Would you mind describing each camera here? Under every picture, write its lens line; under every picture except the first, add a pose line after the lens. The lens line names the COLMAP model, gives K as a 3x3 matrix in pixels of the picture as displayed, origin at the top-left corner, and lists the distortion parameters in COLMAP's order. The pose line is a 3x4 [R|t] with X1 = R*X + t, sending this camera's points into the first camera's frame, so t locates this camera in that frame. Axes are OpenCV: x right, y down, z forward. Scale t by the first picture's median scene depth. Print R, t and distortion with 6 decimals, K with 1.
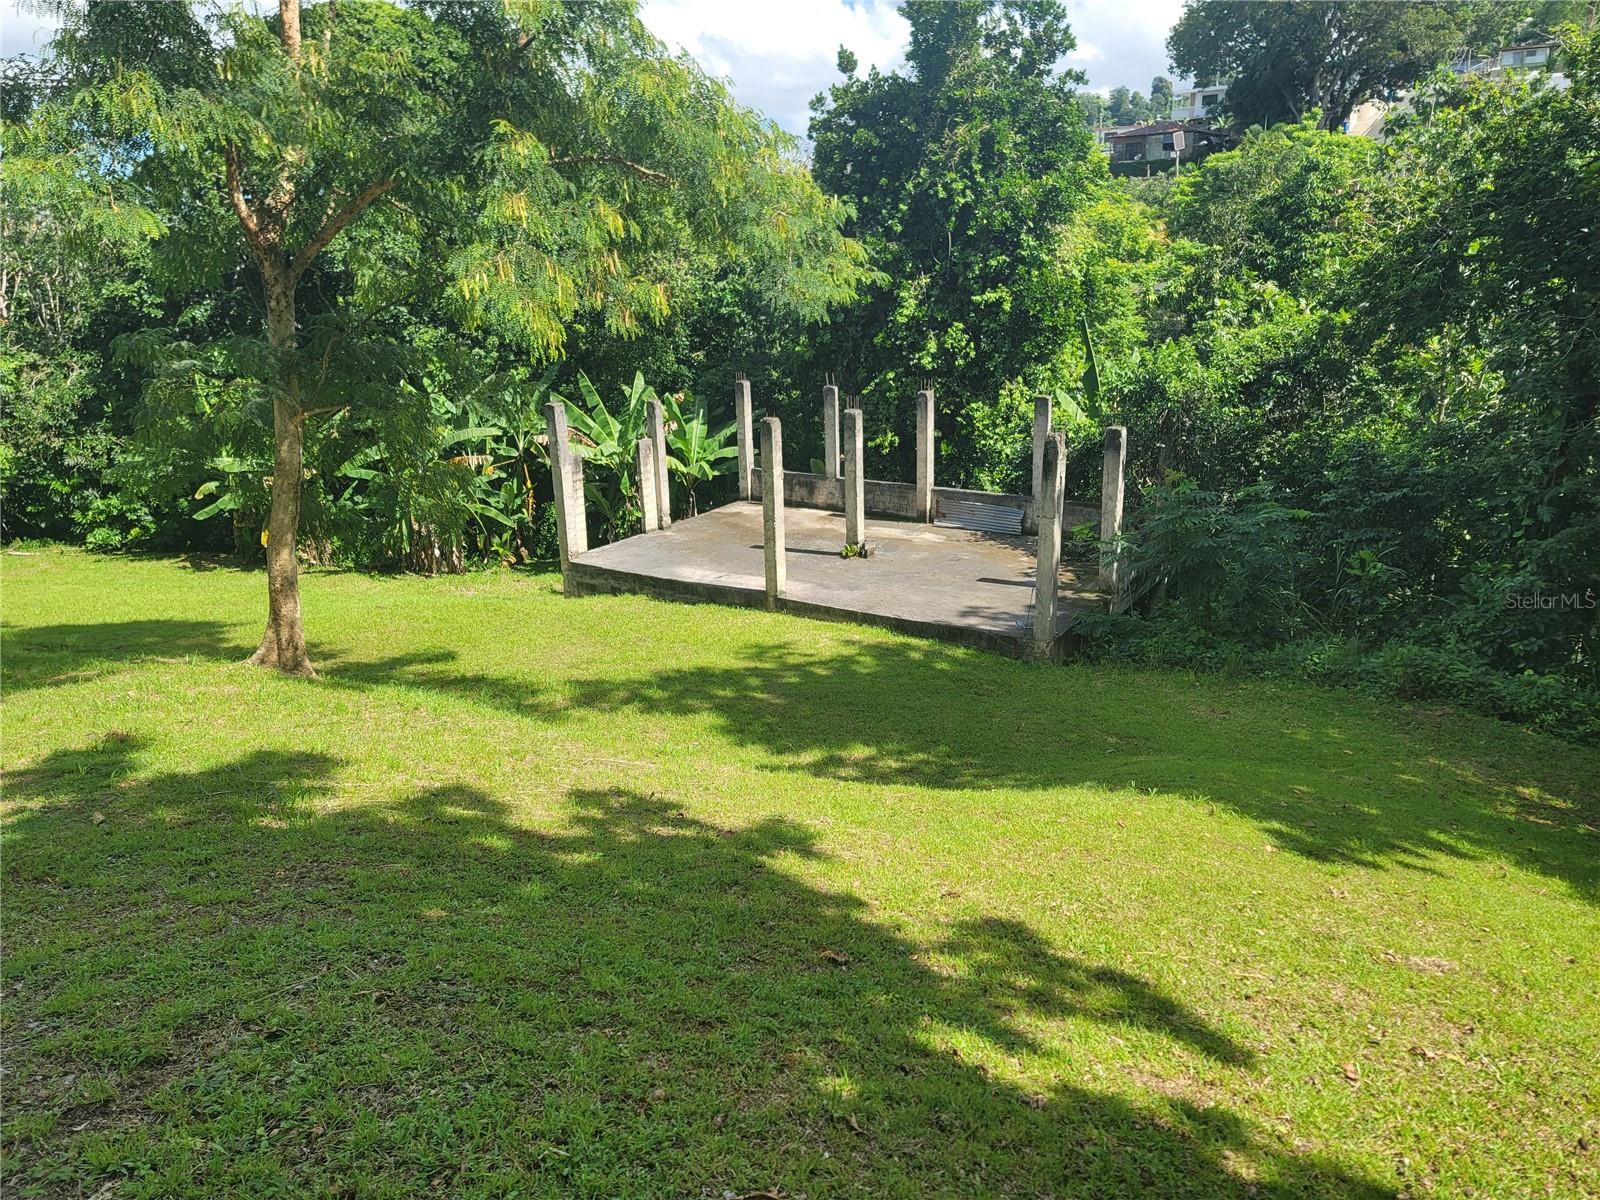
lens RADIAL K [[1029.4, 0, 812.8], [0, 1029.4, 606.5], [0, 0, 1]] dist [-0.040180, -0.016526]
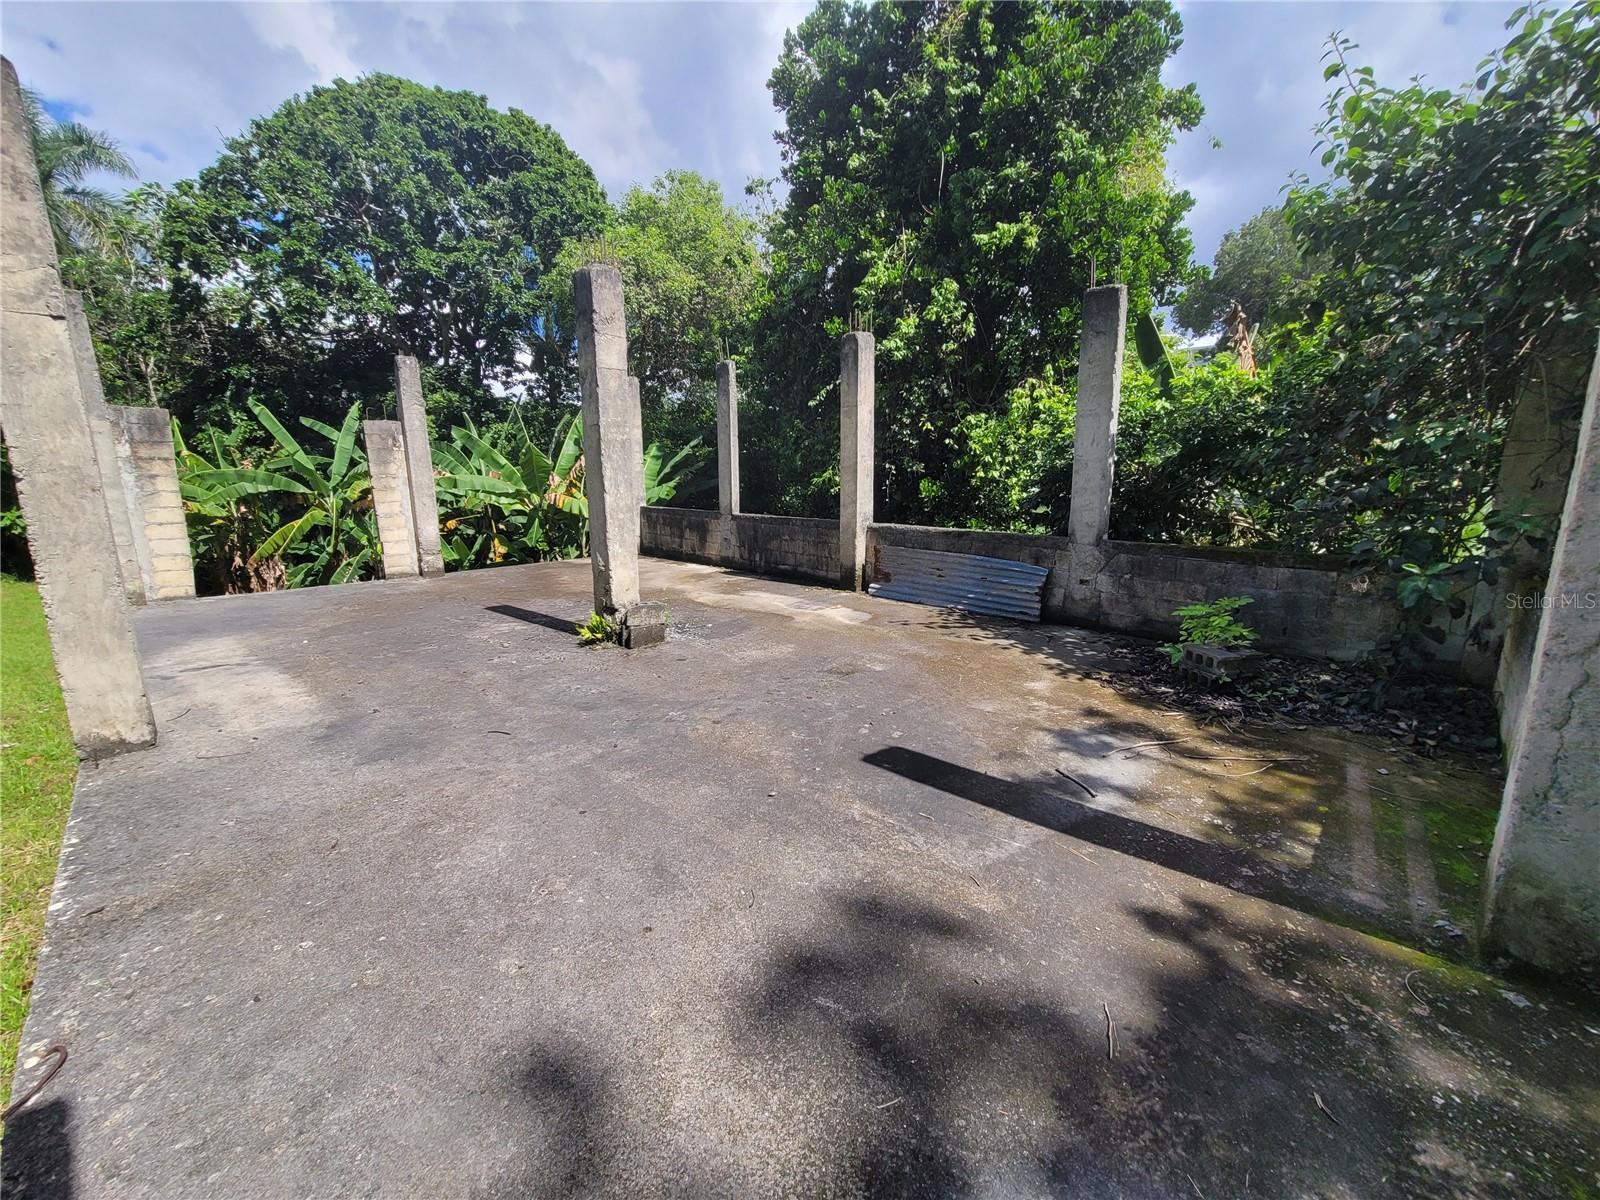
lens RADIAL K [[645.6, 0, 807.2], [0, 645.6, 601.8], [0, 0, 1]] dist [-0.001073, -0.000097]
pose [[0.986498, 0.061191, -0.151910, 0.116064], [-0.076602, 0.992258, -0.097760, -0.034253], [0.144751, 0.108077, 0.983548, 0.564204]]
